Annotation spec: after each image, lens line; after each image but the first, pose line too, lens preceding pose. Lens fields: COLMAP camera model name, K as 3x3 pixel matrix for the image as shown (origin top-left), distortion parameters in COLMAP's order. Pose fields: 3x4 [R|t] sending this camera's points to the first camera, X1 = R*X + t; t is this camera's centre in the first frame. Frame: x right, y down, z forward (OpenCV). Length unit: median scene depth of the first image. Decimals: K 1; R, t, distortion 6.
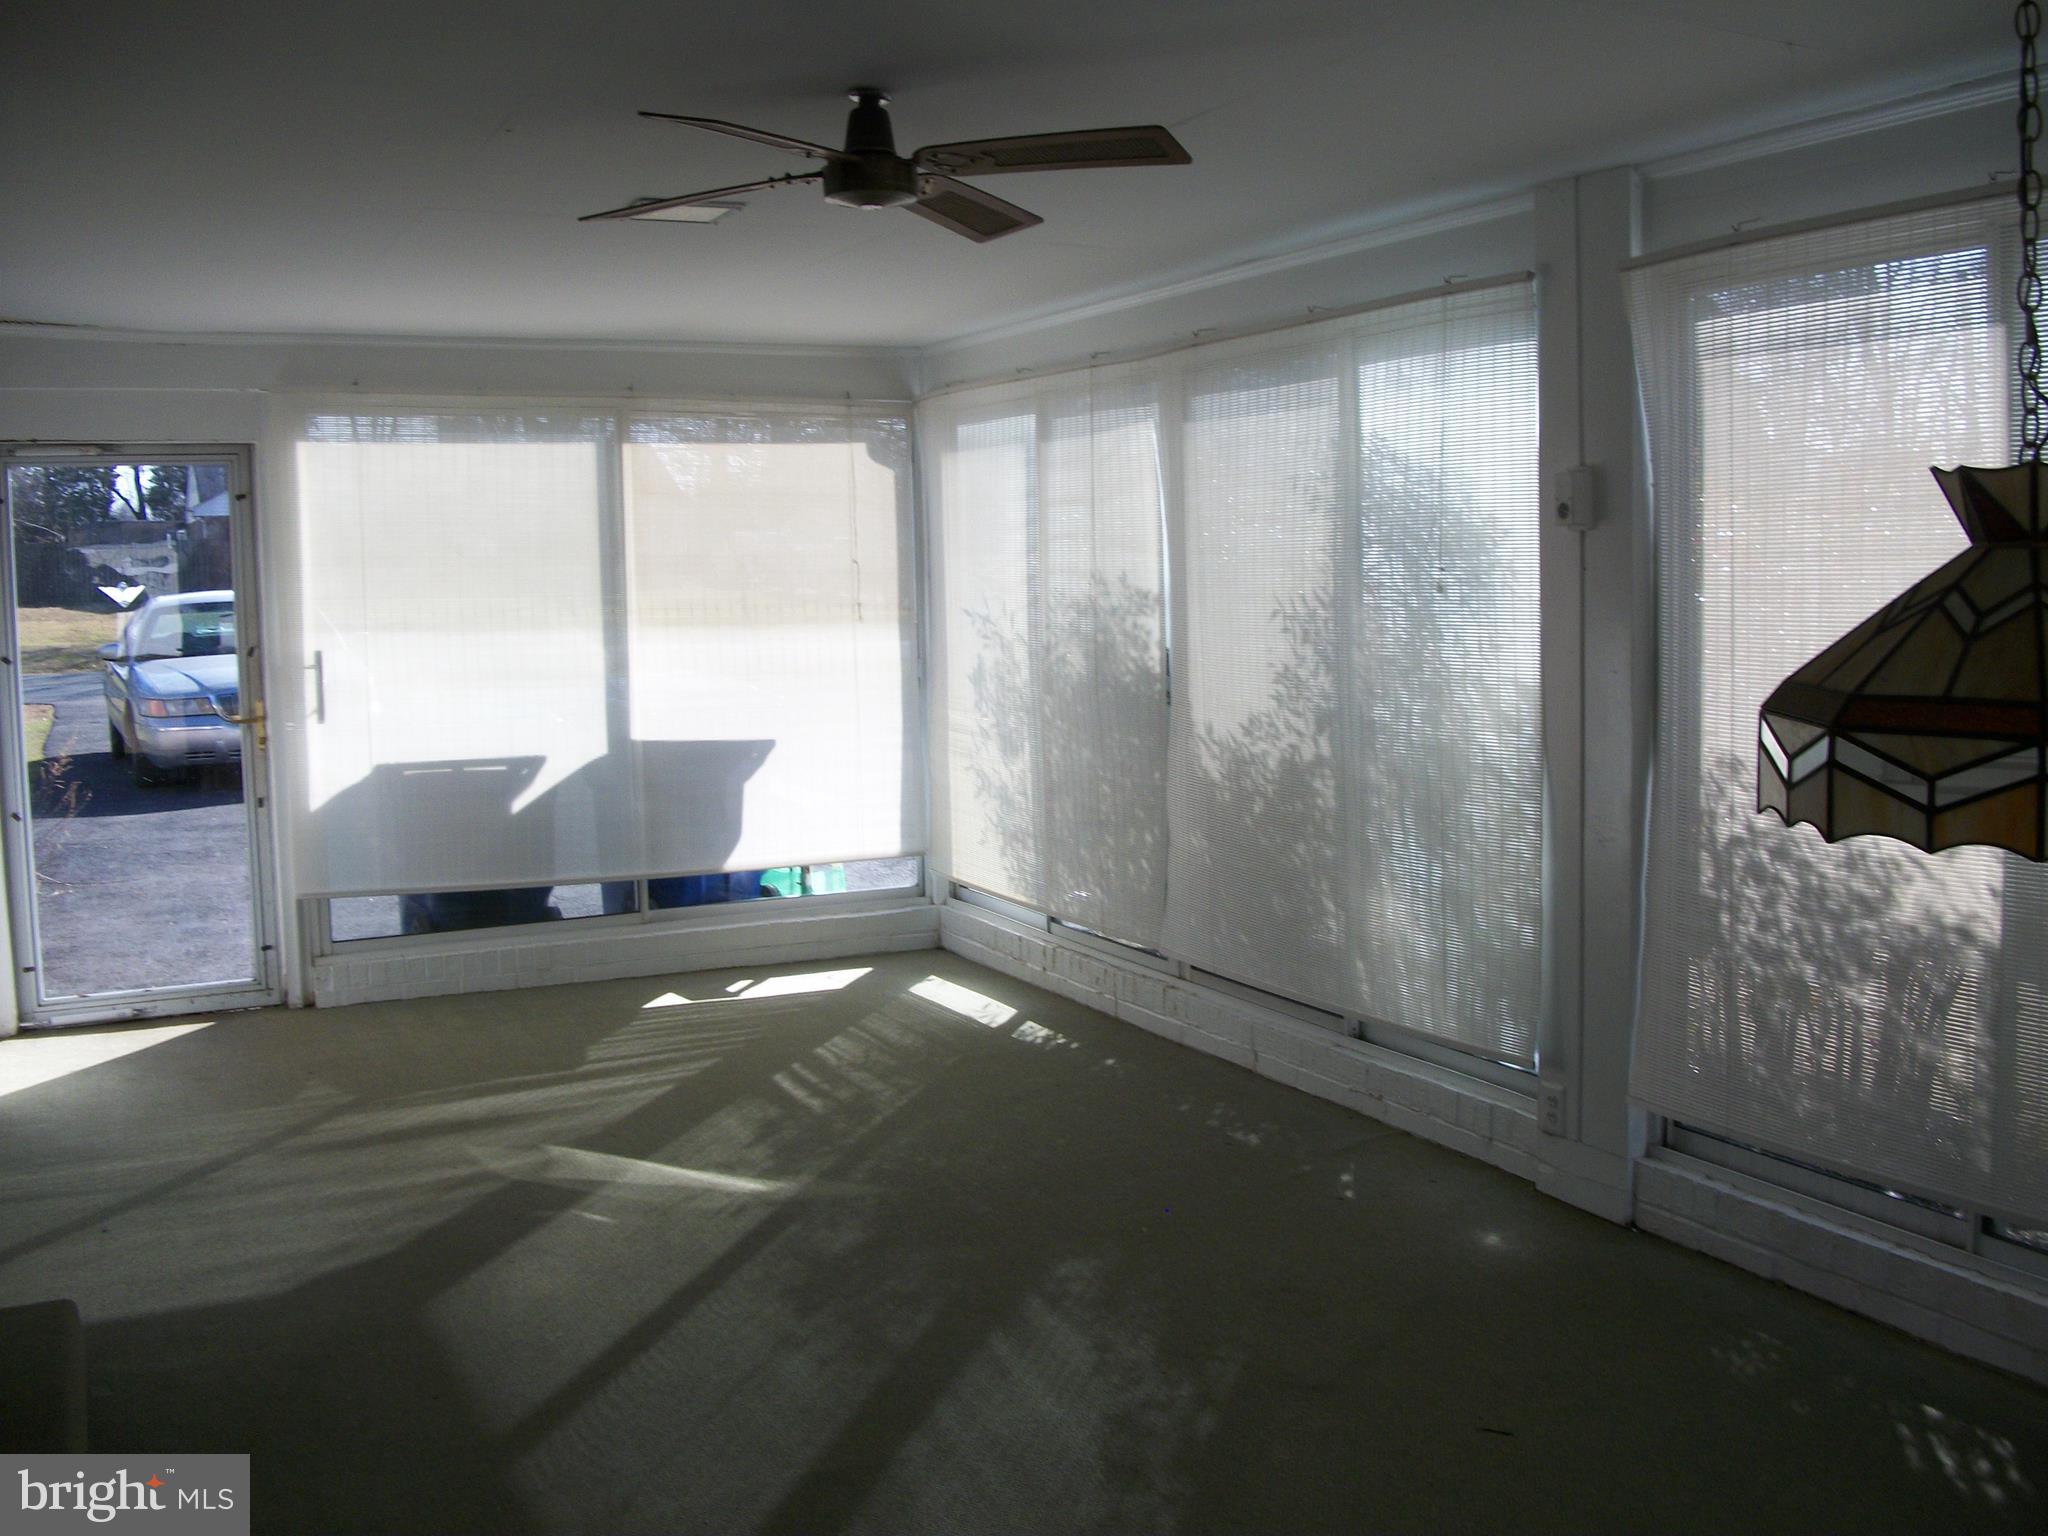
lens RADIAL K [[2021.4, 0, 1024.0], [0, 2021.4, 768.0], [0, 0, 1]] dist [-0.092259, -0.000594]
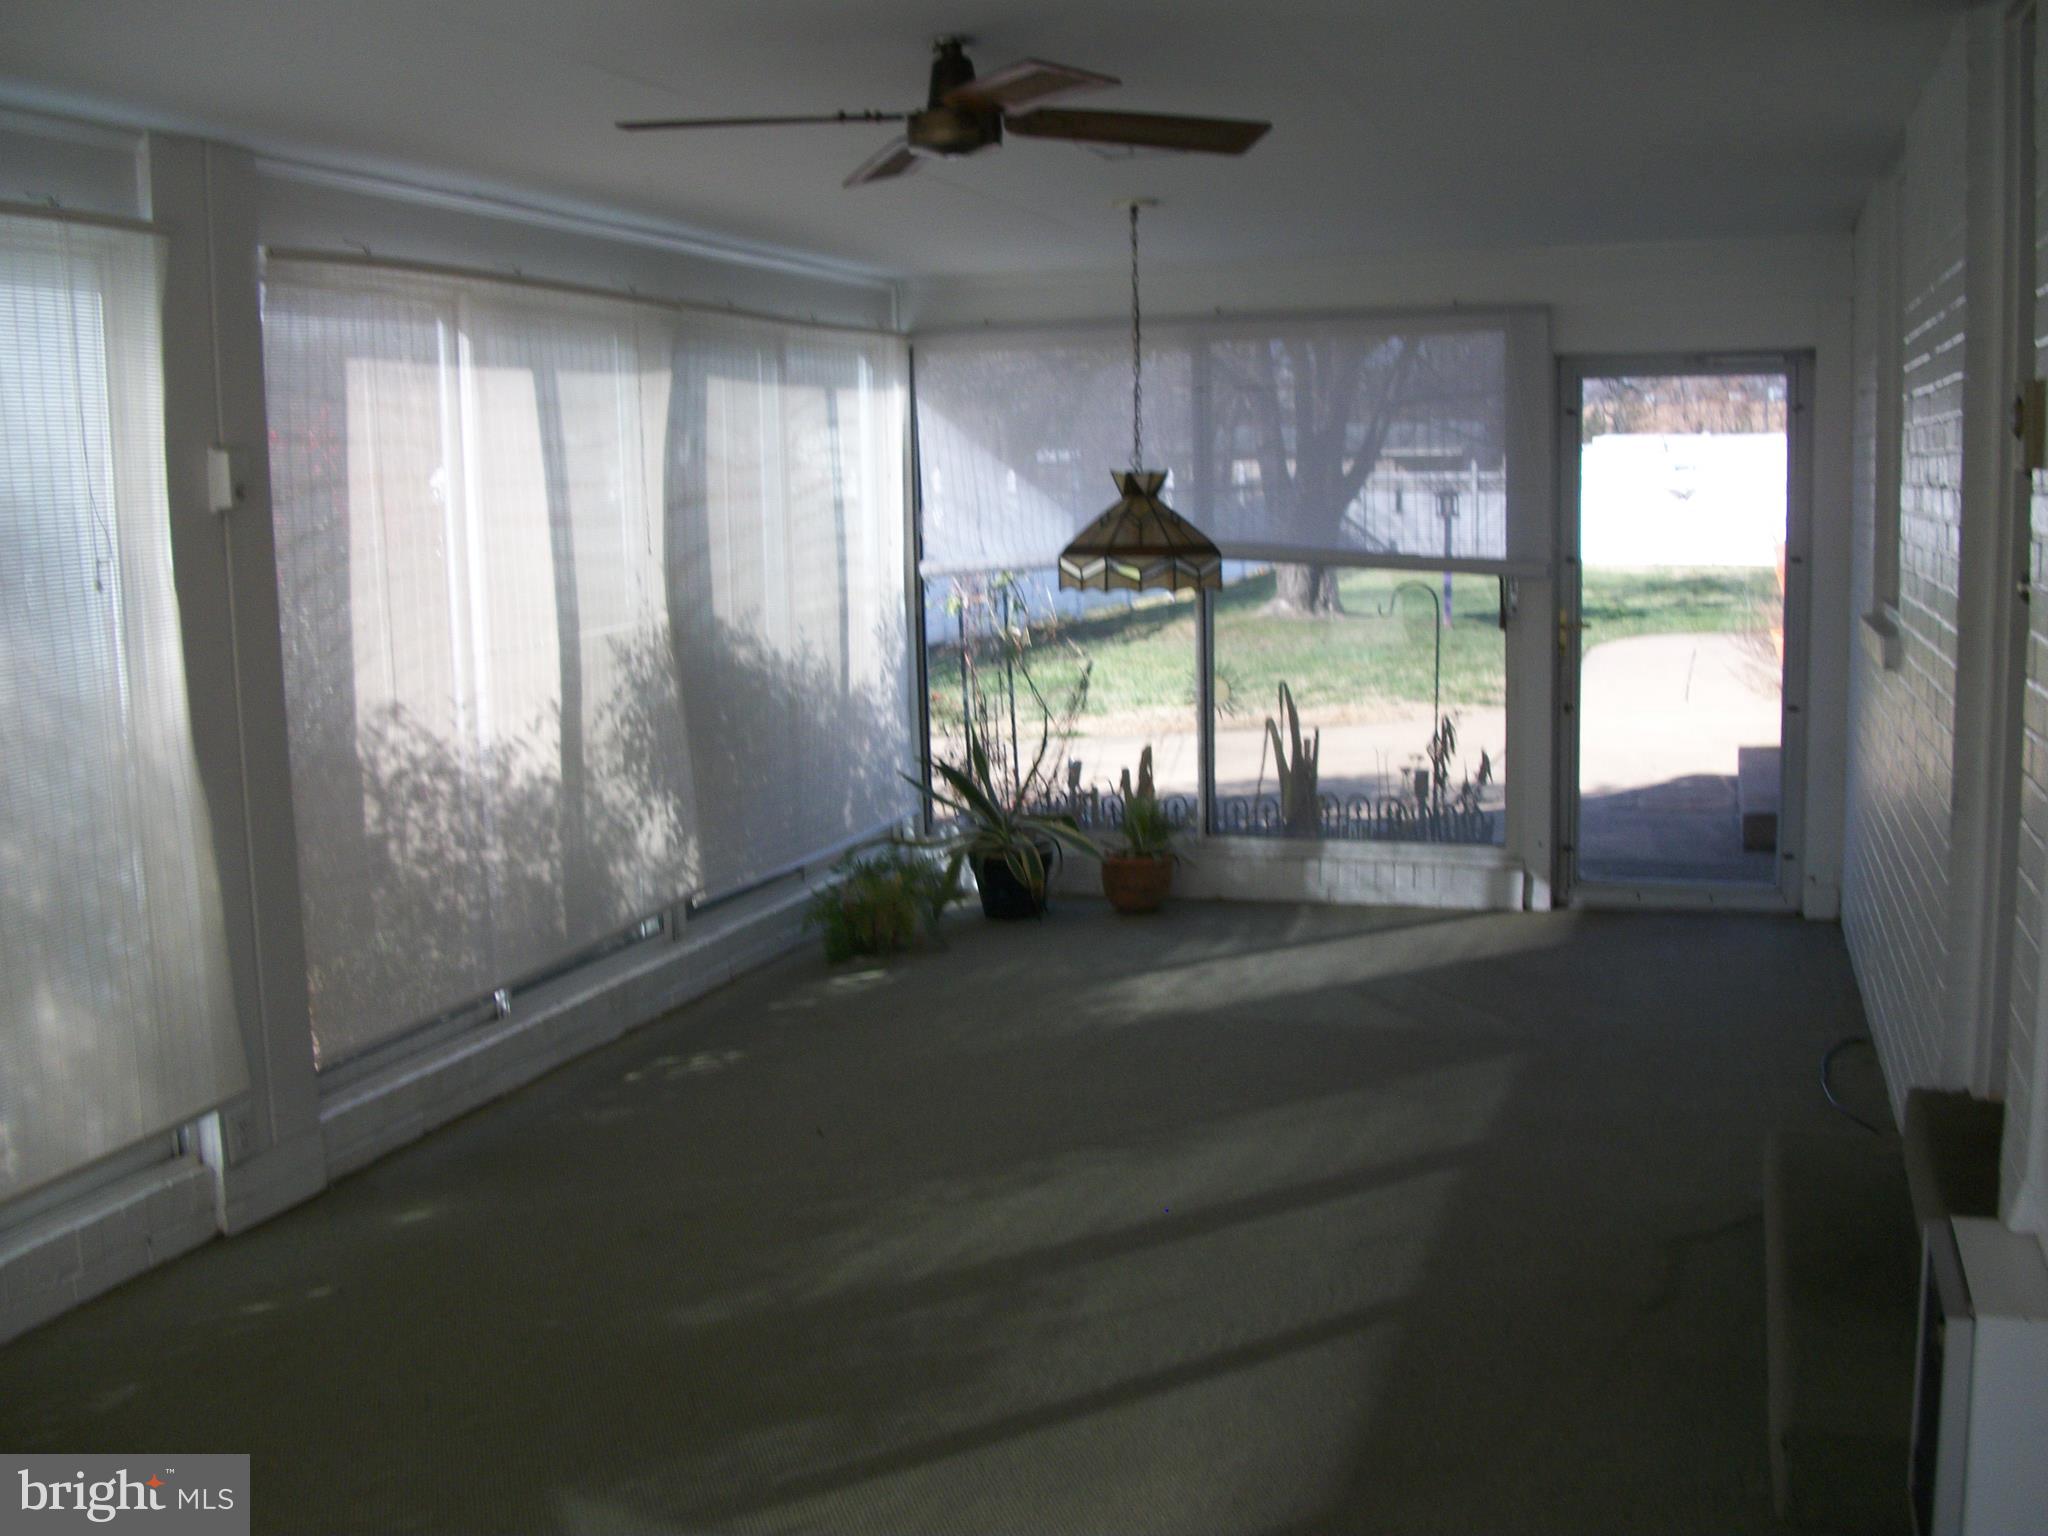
lens RADIAL K [[2021.4, 0, 1024.0], [0, 2021.4, 768.0], [0, 0, 1]] dist [-0.092259, -0.000594]
pose [[-0.697847, -0.059168, 0.713798, -0.756659], [0.118398, 0.973342, 0.196434, -0.158624], [-0.706393, 0.221594, -0.672239, 1.569013]]
